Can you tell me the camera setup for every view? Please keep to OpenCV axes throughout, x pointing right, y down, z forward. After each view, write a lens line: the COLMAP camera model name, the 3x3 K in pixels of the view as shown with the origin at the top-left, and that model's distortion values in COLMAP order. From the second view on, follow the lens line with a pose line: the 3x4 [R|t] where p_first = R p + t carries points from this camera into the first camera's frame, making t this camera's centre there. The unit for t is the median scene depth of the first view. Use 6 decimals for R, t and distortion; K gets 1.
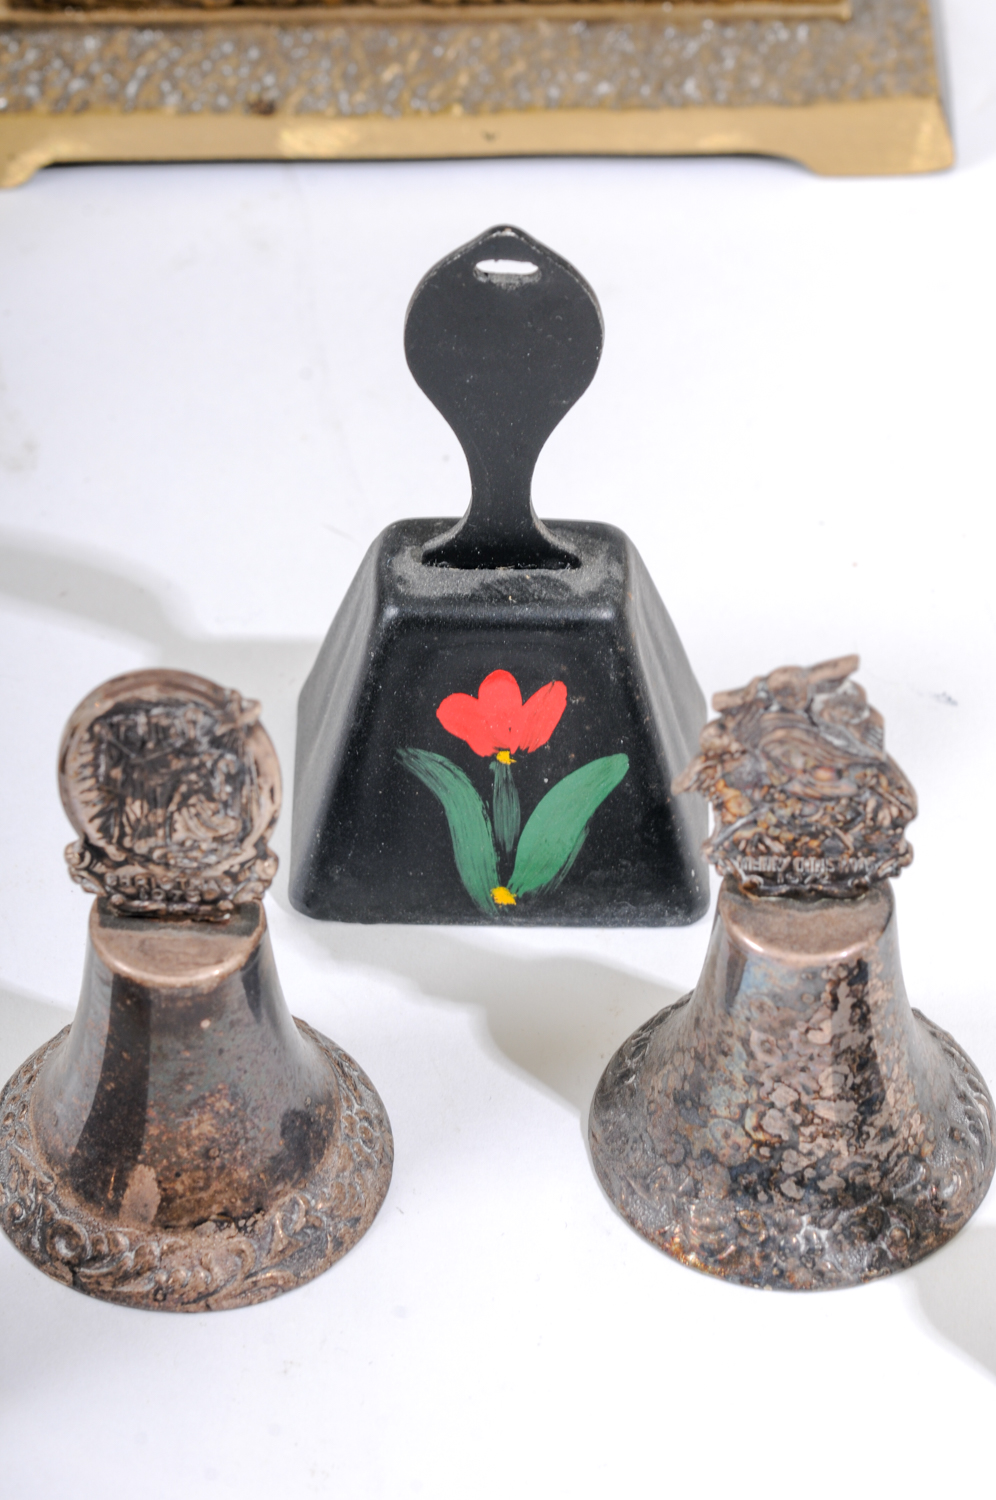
lens RADIAL K [[7242.1, 0, 498.7], [0, 7242.1, 756.5], [0, 0, 1]] dist [0.006438, 0.000000]
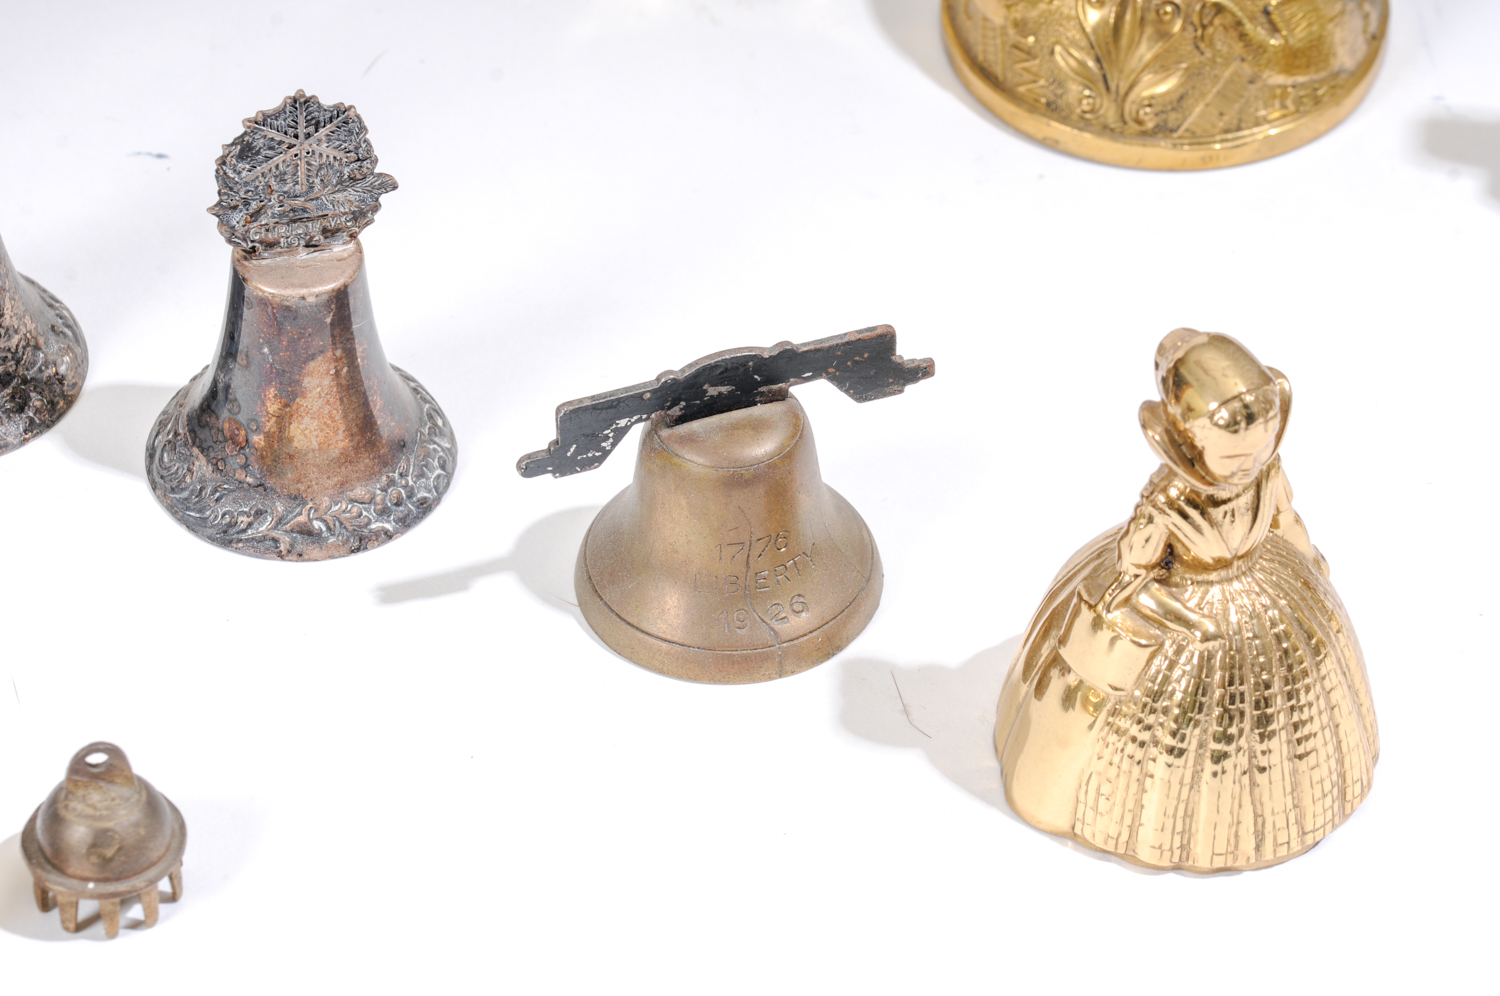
lens RADIAL K [[7242.1, 0, 735.5], [0, 7242.1, 509.6], [0, 0, 1]] dist [0.006438, 0.000000]
pose [[0.929187, -0.251072, 0.271245, -0.195999], [0.270336, 0.962111, -0.035517, 0.168637], [-0.252050, 0.106329, 0.961855, -0.330392]]
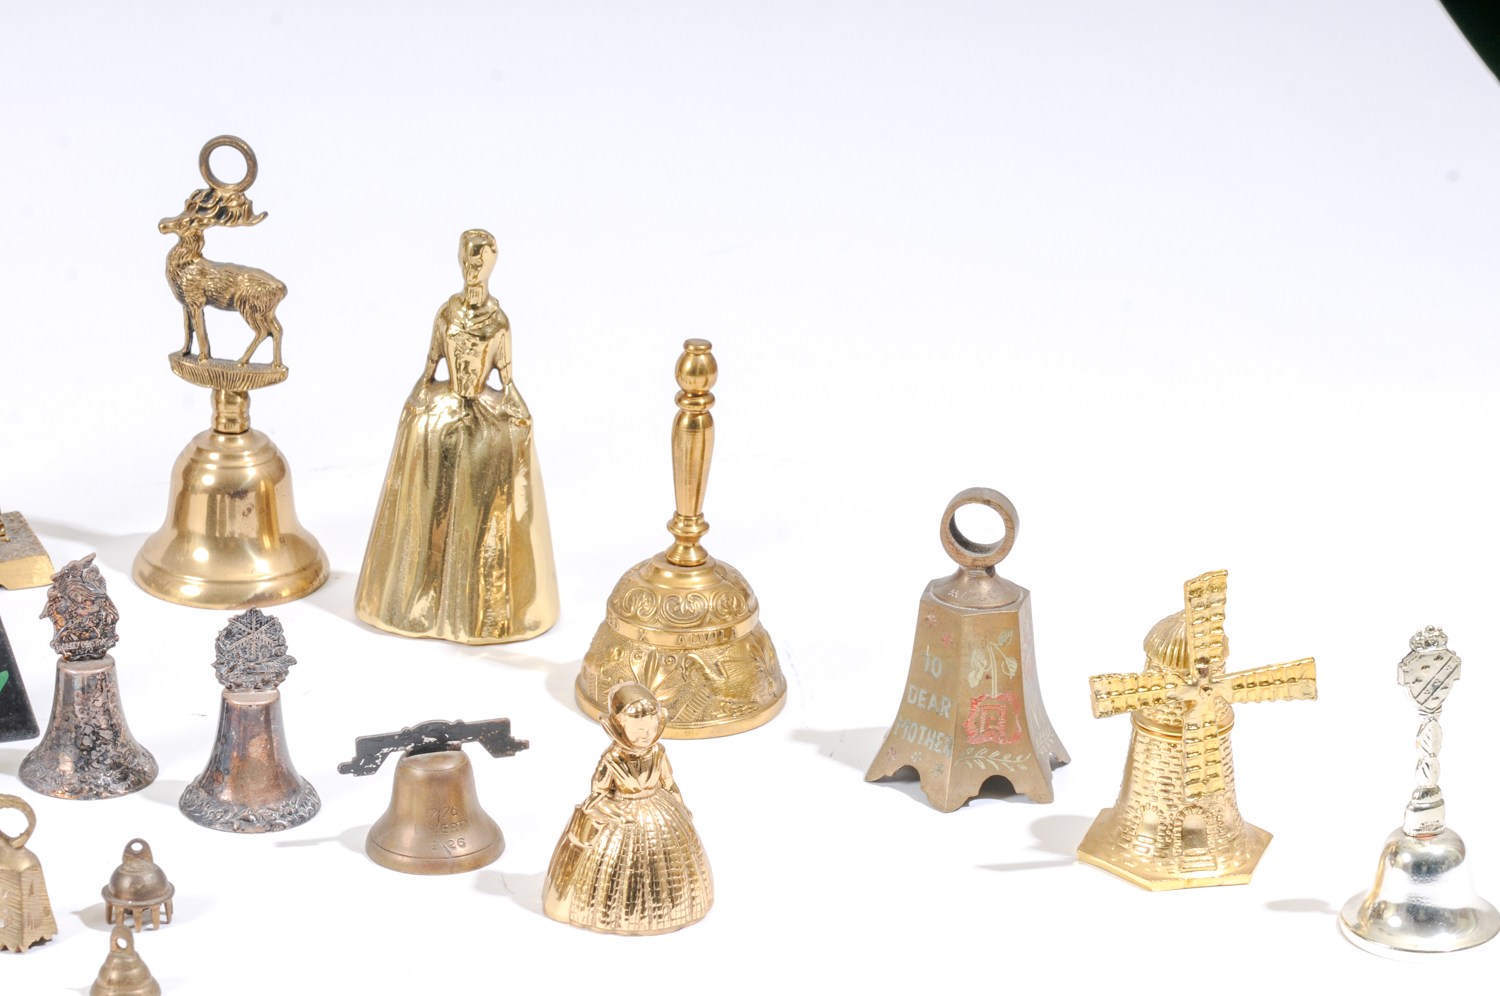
lens RADIAL K [[7242.1, 0, 754.3], [0, 7242.1, 502.2], [0, 0, 1]] dist [0.006438, 0.000000]
pose [[0.952614, -0.109105, 0.283942, -0.534286], [0.219284, 0.893247, -0.392460, 1.189034], [-0.210811, 0.436127, 0.874844, -1.704049]]
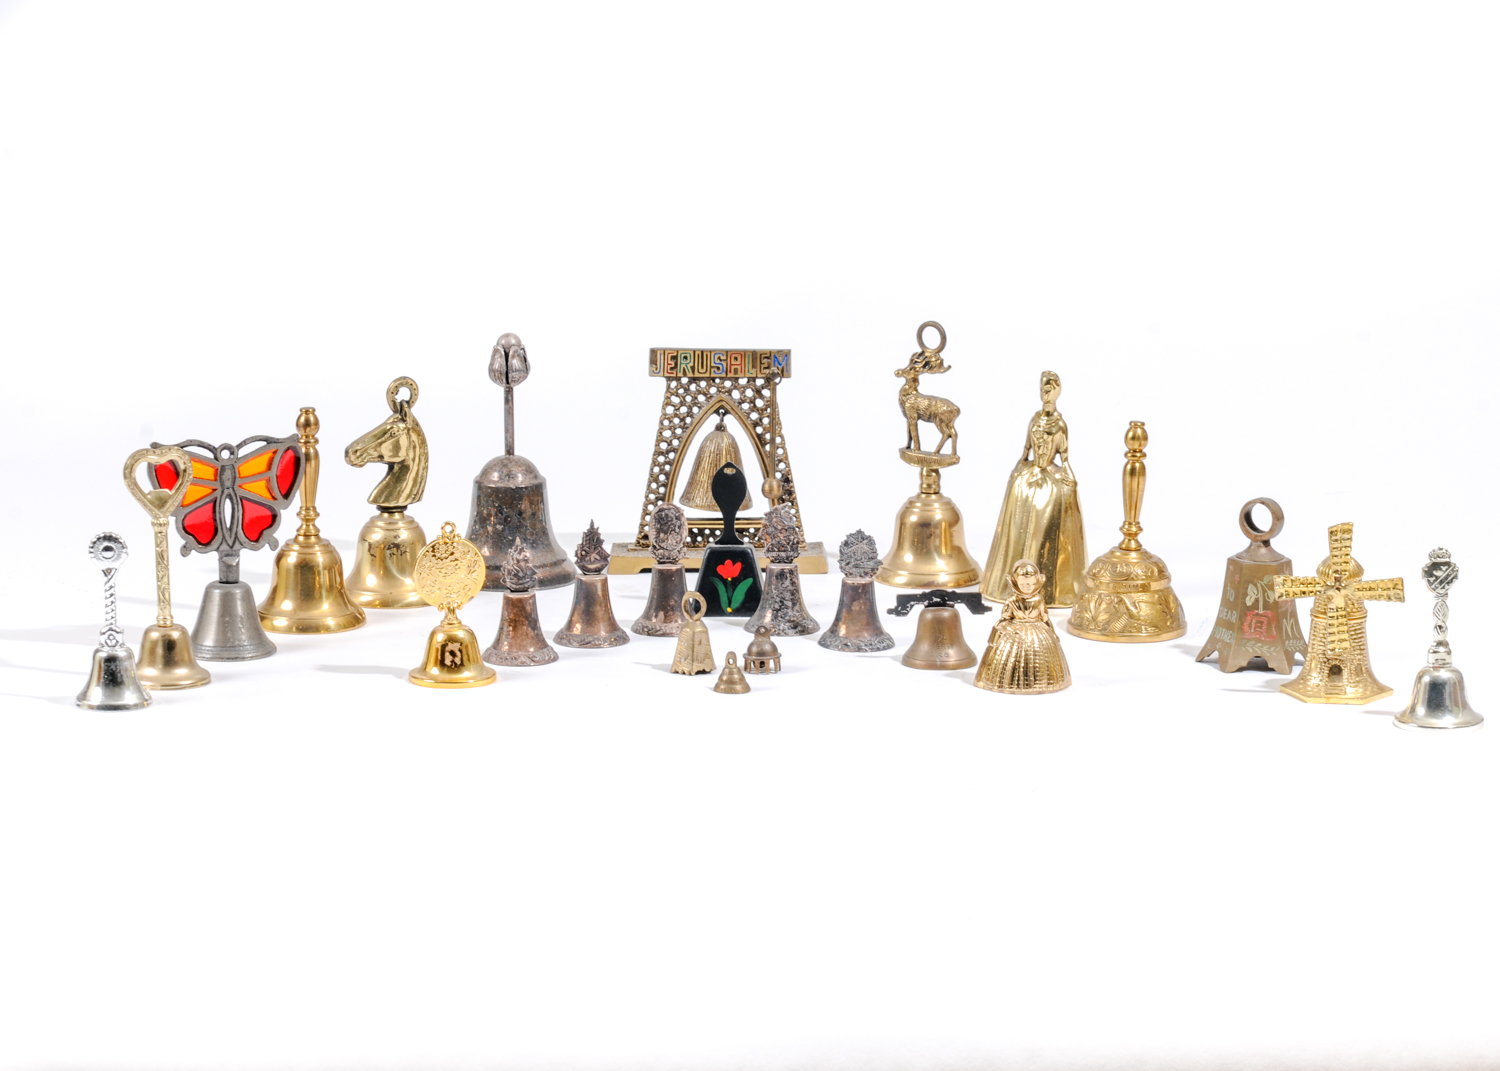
lens RADIAL K [[8312.0, 0, 751.9], [0, 8312.0, 529.6], [0, 0, 1]] dist [0.281461, 0.000000]
pose [[0.999623, -0.003010, -0.027300, 0.190282], [-0.013530, 0.811028, -0.584851, 3.663207], [0.023902, 0.585000, 0.810681, -4.109781]]
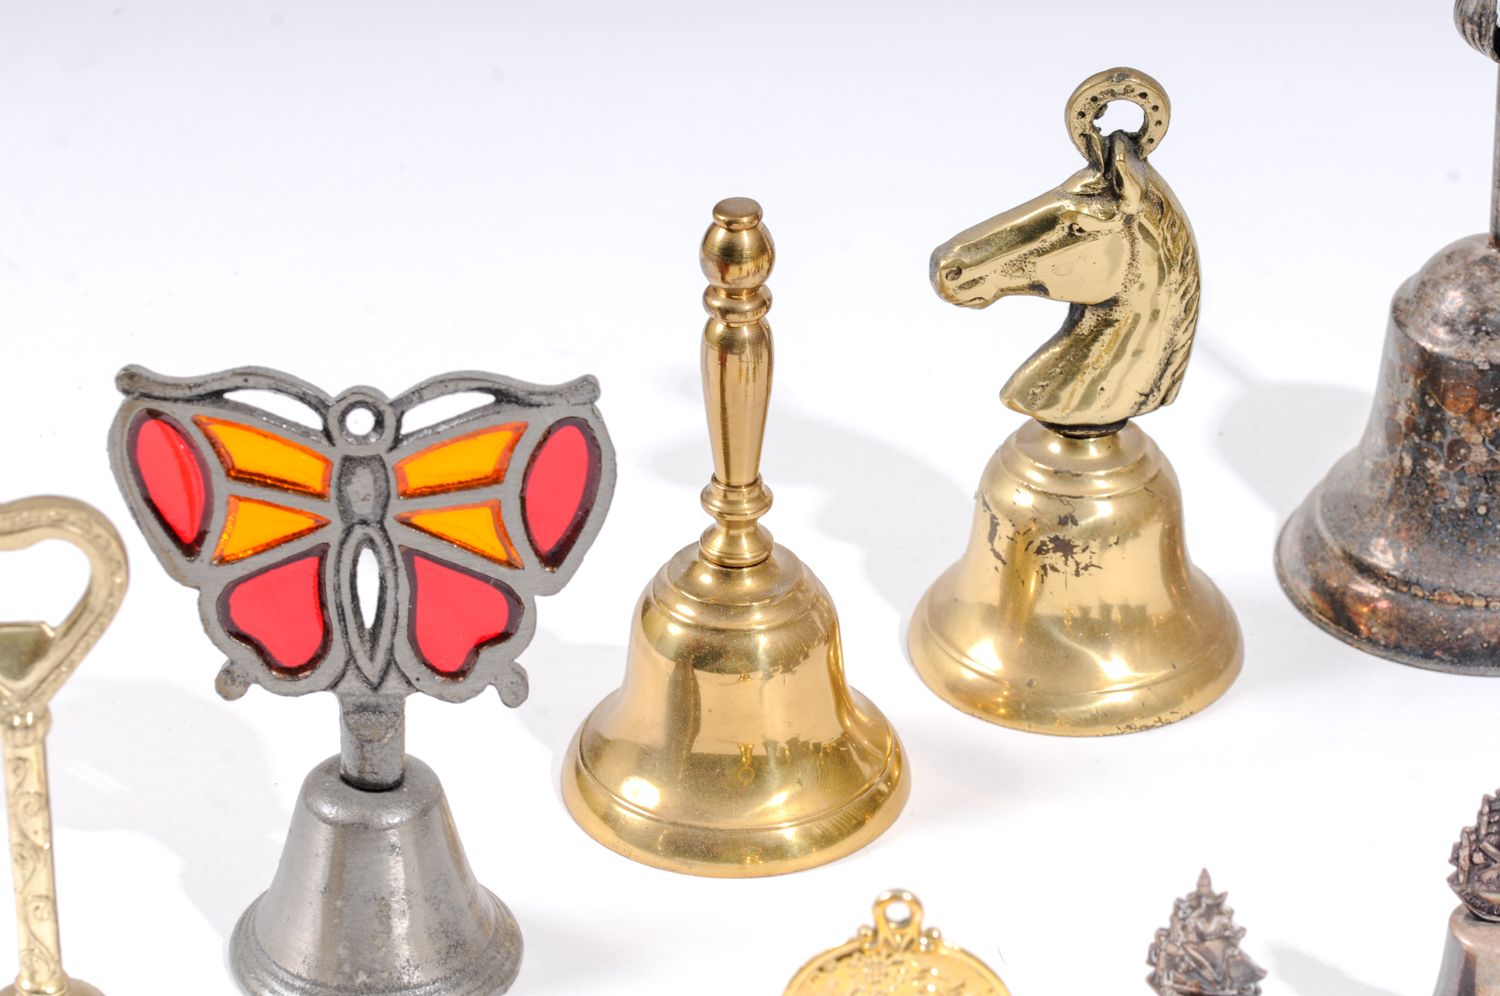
lens RADIAL K [[7242.1, 0, 748.2], [0, 7242.1, 503.6], [0, 0, 1]] dist [0.006438, 0.000000]
pose [[0.922235, 0.188582, -0.337519, 0.289573], [-0.273869, 0.934838, -0.225996, 0.389832], [0.272907, 0.300858, 0.913787, -0.664548]]
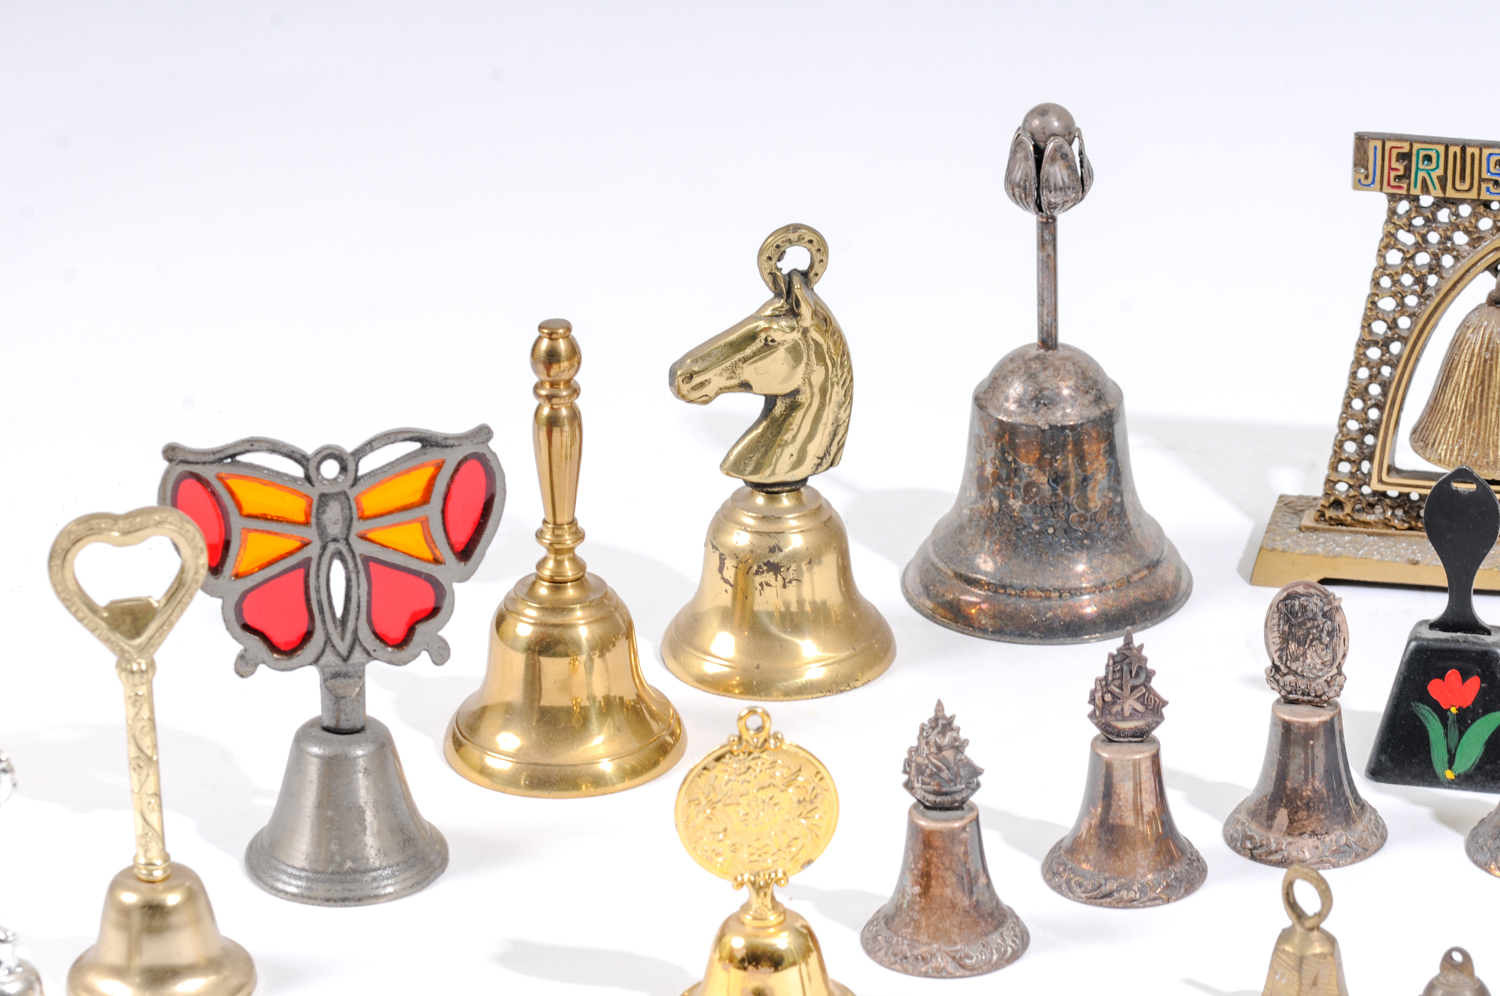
lens RADIAL K [[7242.1, 0, 739.5], [0, 7242.1, 494.6], [0, 0, 1]] dist [0.006438, 0.000000]
pose [[0.970710, 0.072115, -0.229176, 0.338185], [-0.155568, 0.915580, -0.370826, 0.922220], [0.183087, 0.395616, 0.899982, -1.356820]]
